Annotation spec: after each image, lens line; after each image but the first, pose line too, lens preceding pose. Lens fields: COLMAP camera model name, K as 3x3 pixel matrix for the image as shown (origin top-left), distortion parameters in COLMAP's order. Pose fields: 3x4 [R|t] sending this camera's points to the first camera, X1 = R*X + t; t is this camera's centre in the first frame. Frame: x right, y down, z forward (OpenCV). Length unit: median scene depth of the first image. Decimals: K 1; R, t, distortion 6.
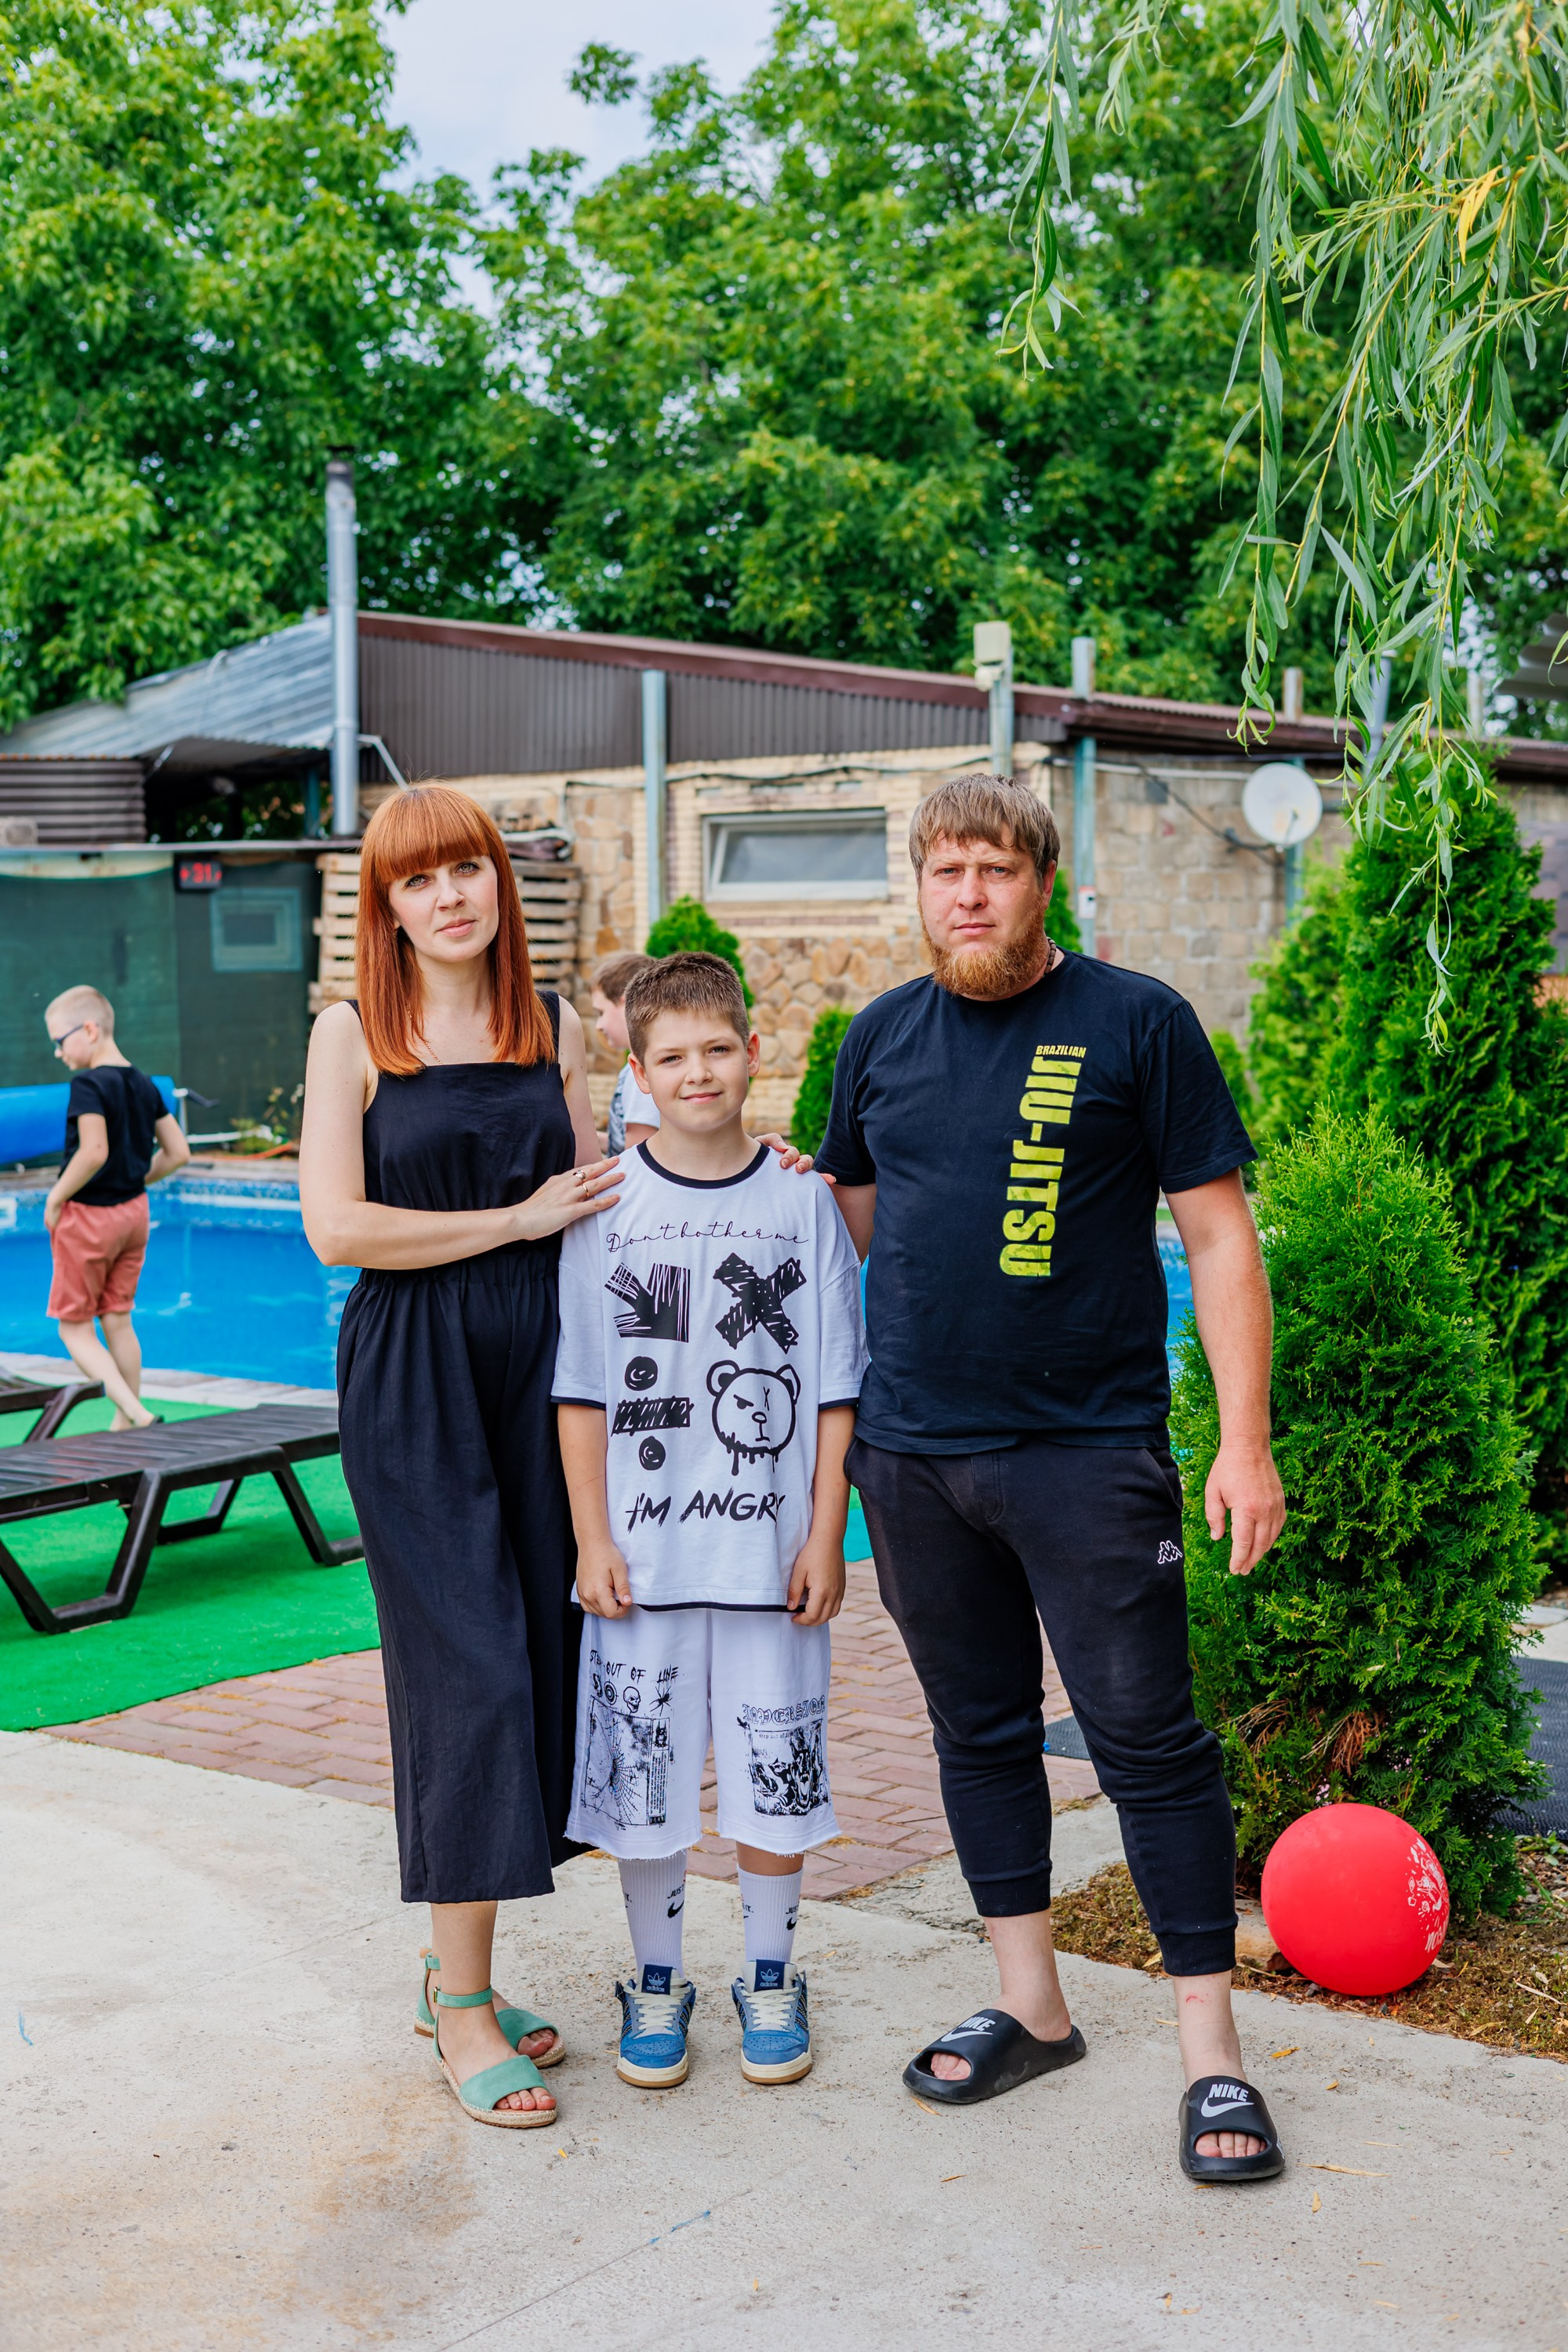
lens RADIAL K [[3420.7, 0, 771.6], [0, 3420.7, 1145.9], [0, 0, 1]] dist [-0.003715, 0.072523]
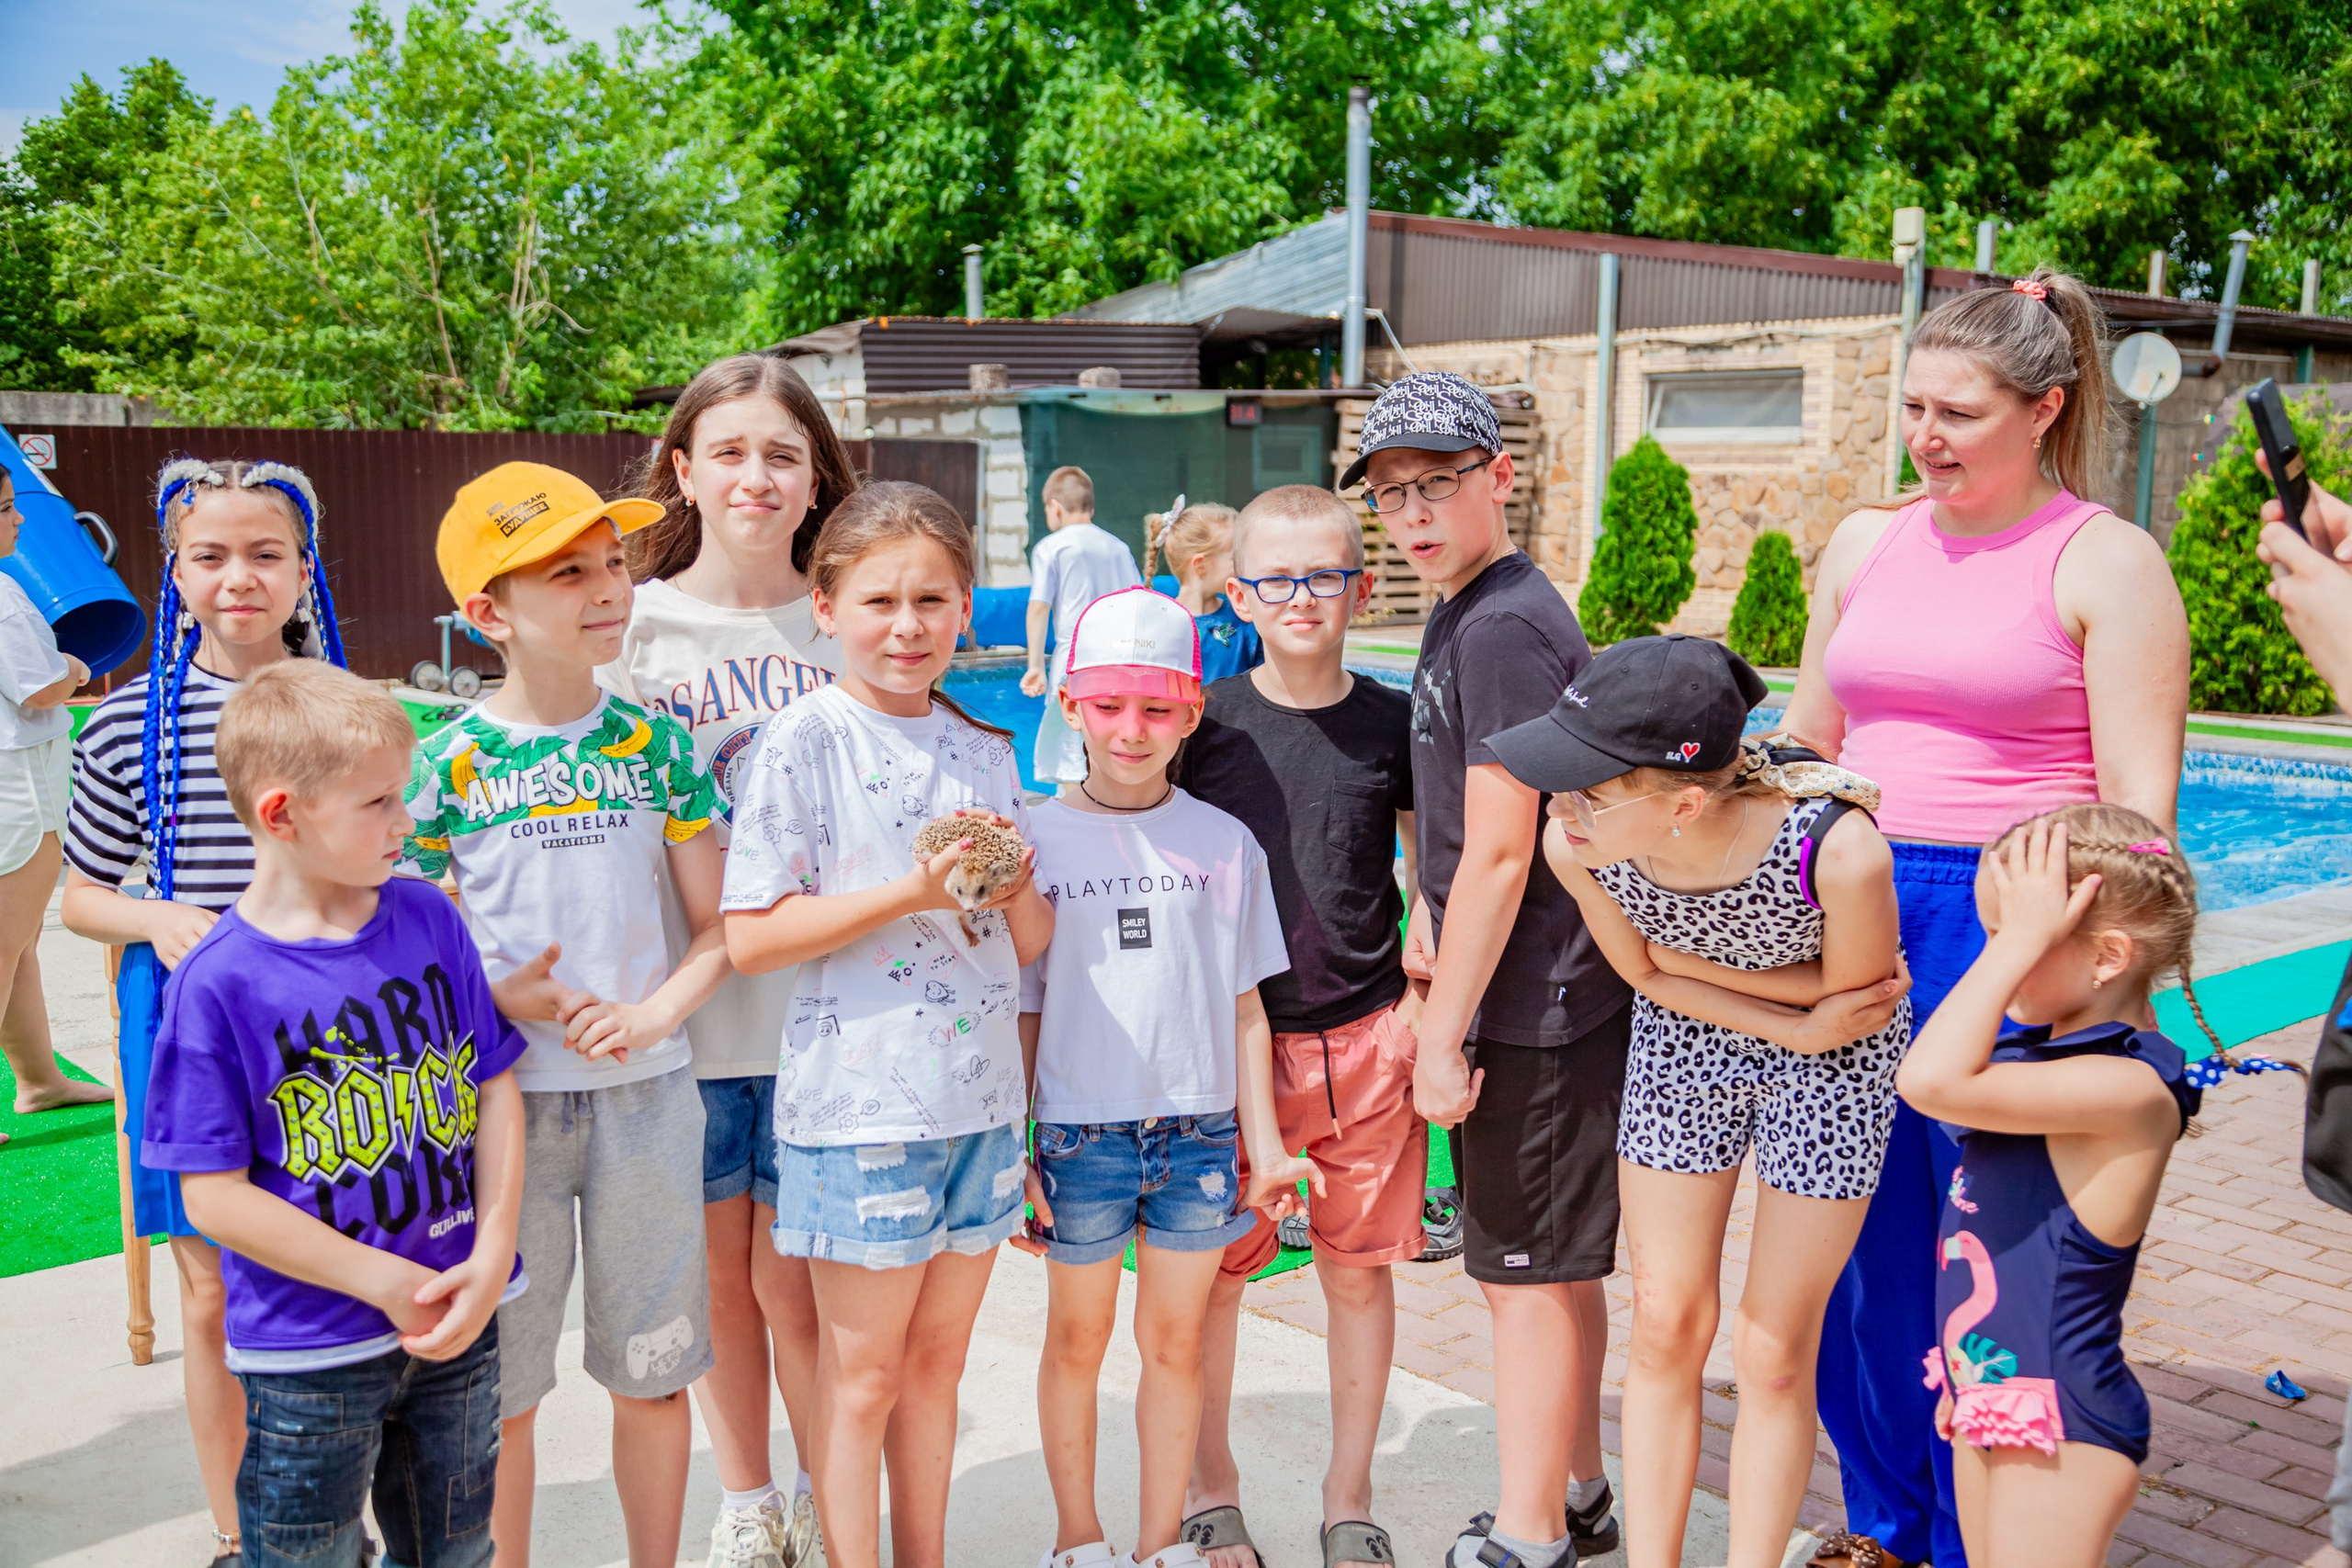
lens RADIAL K [[2323.8, 0, 1151.1], [0, 2323.8, 779.4], [0, 0, 1]] dist [0.019727, -0.014390]
pose [[0.984743, 0.040750, -0.169177, -0.047717], [-0.029724, 0.997296, 0.067207, -0.001078], [0.171459, -0.061153, 0.983292, 0.130106]]
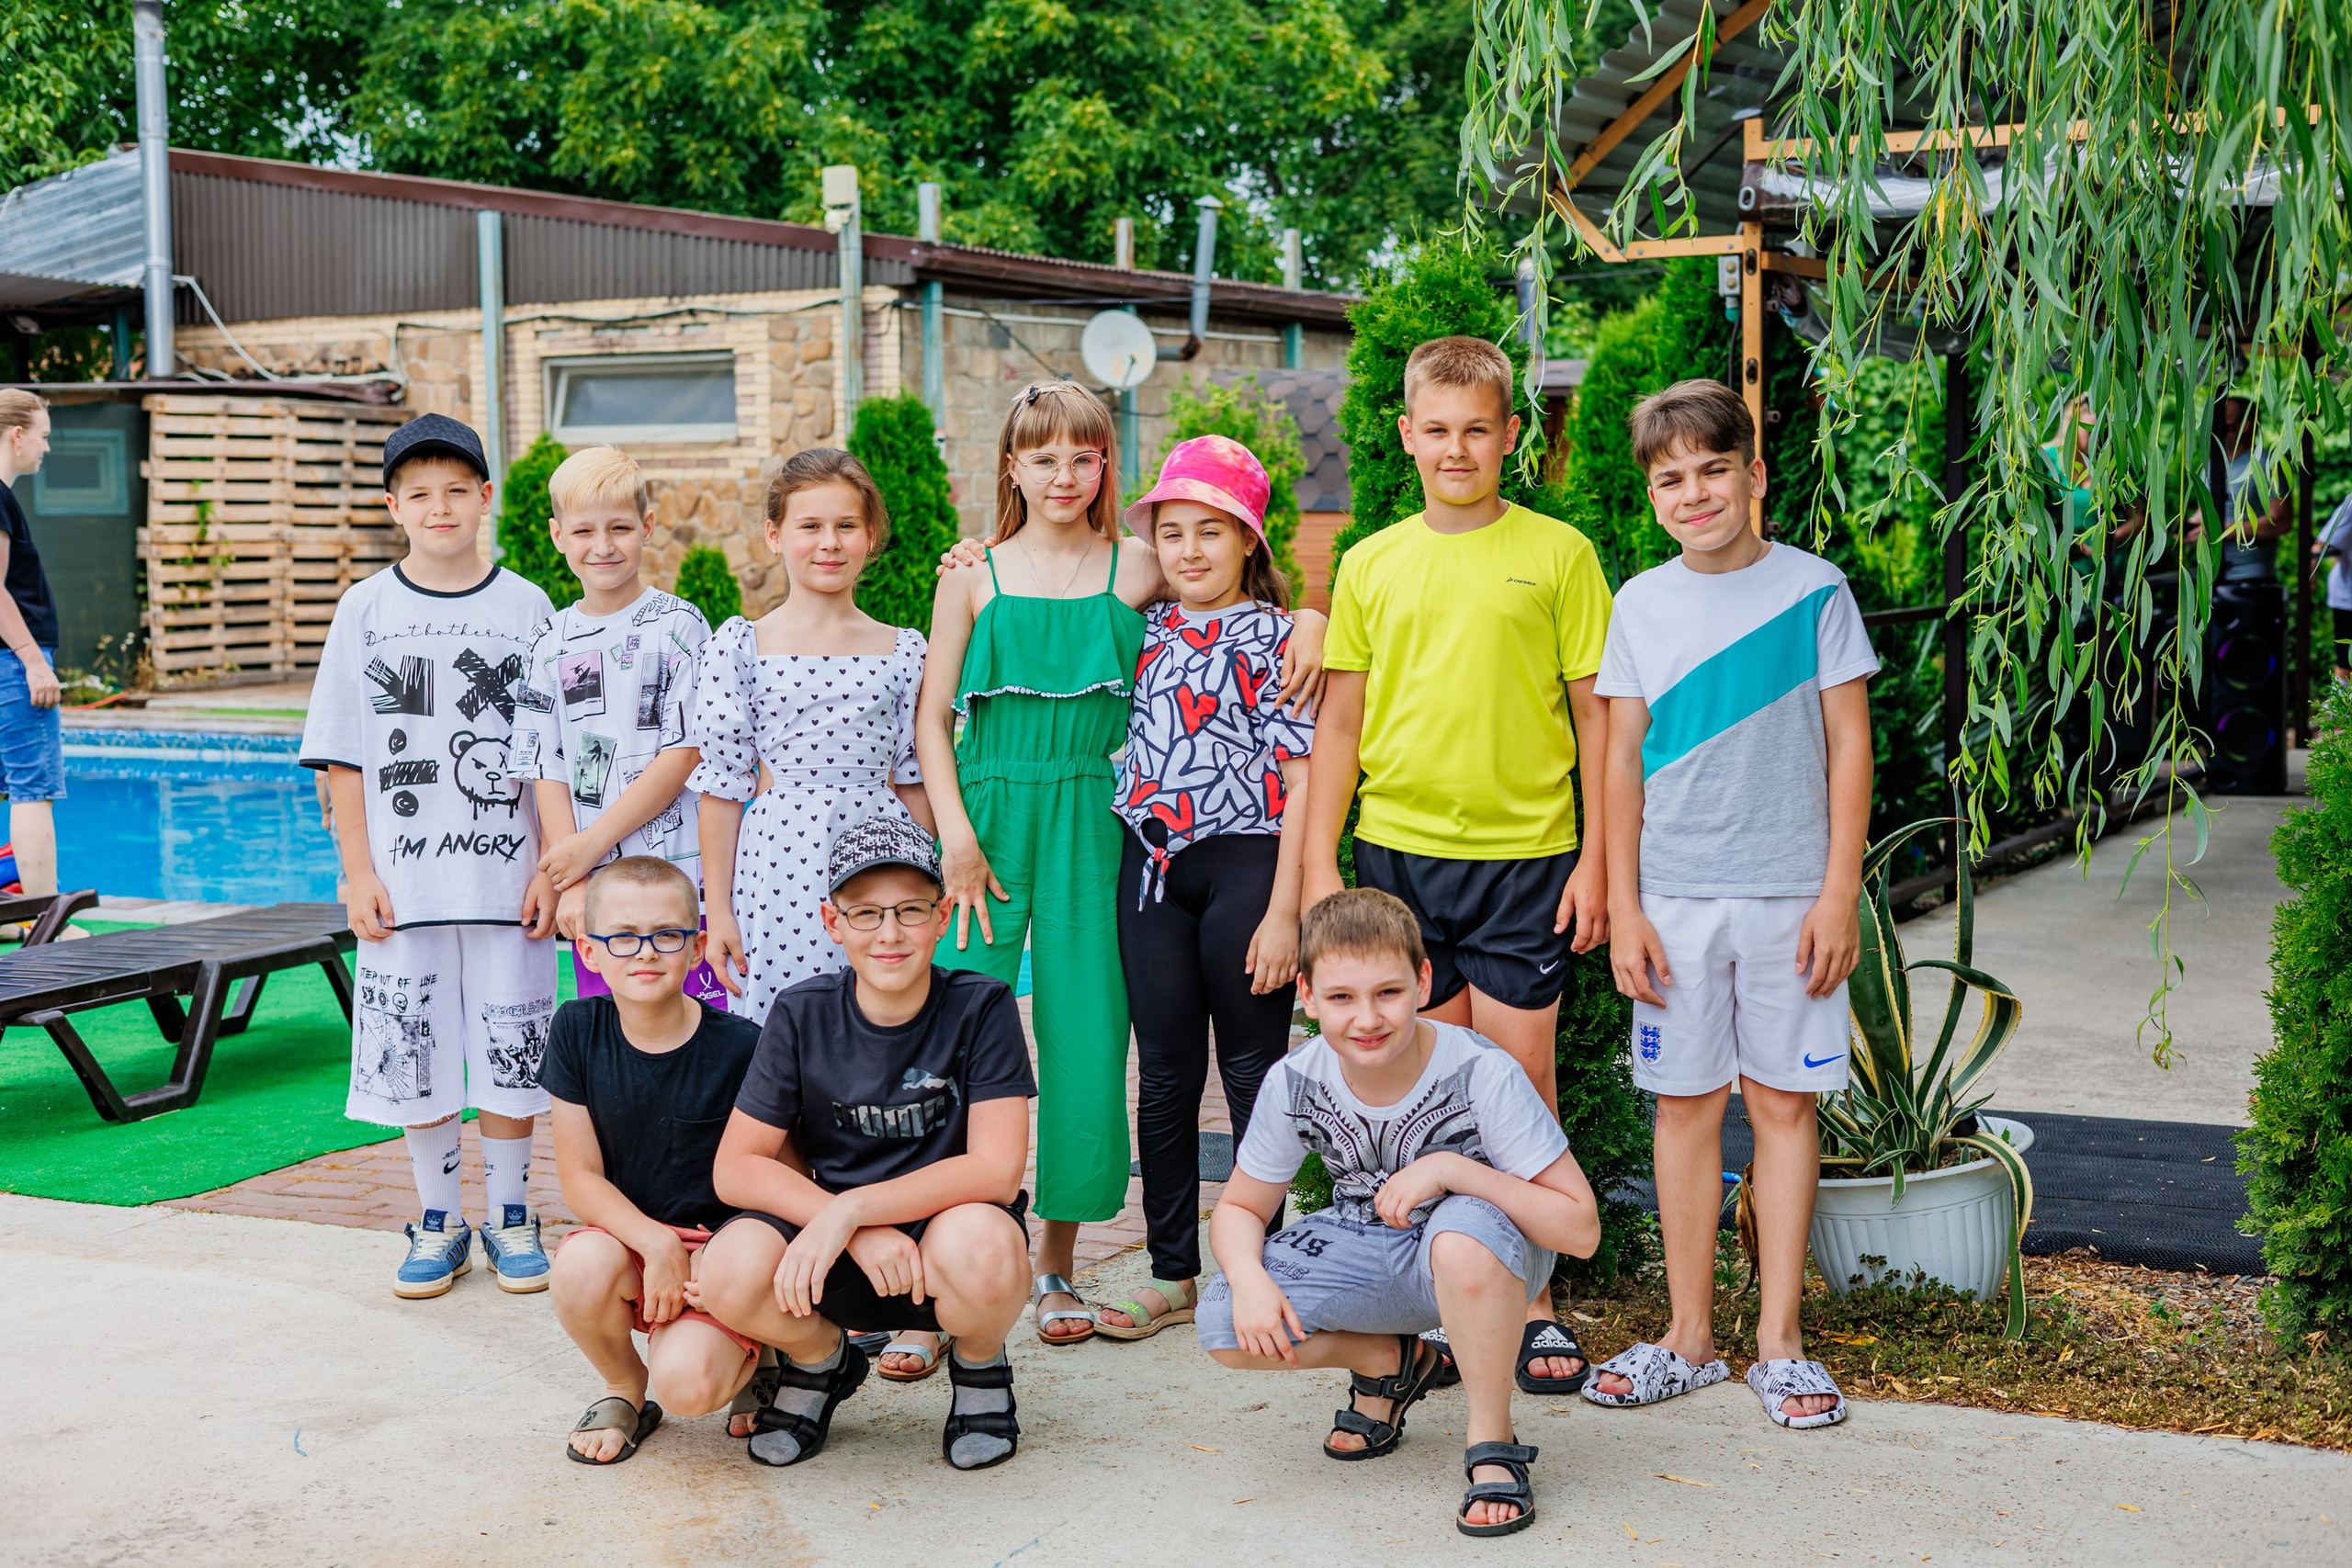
lens RADIAL K [[3434.6, 0, 1176.0], [0, 3434.6, 784.0], [0, 0, 1]] dist [0.016935, 0.017131]
pose [[0.979255, -0.019602, 0.201683, -0.043986], [0.016438, 0.999714, 0.017352, 0.012705], [-0.201966, -0.013676, 0.979297, -0.015892]]
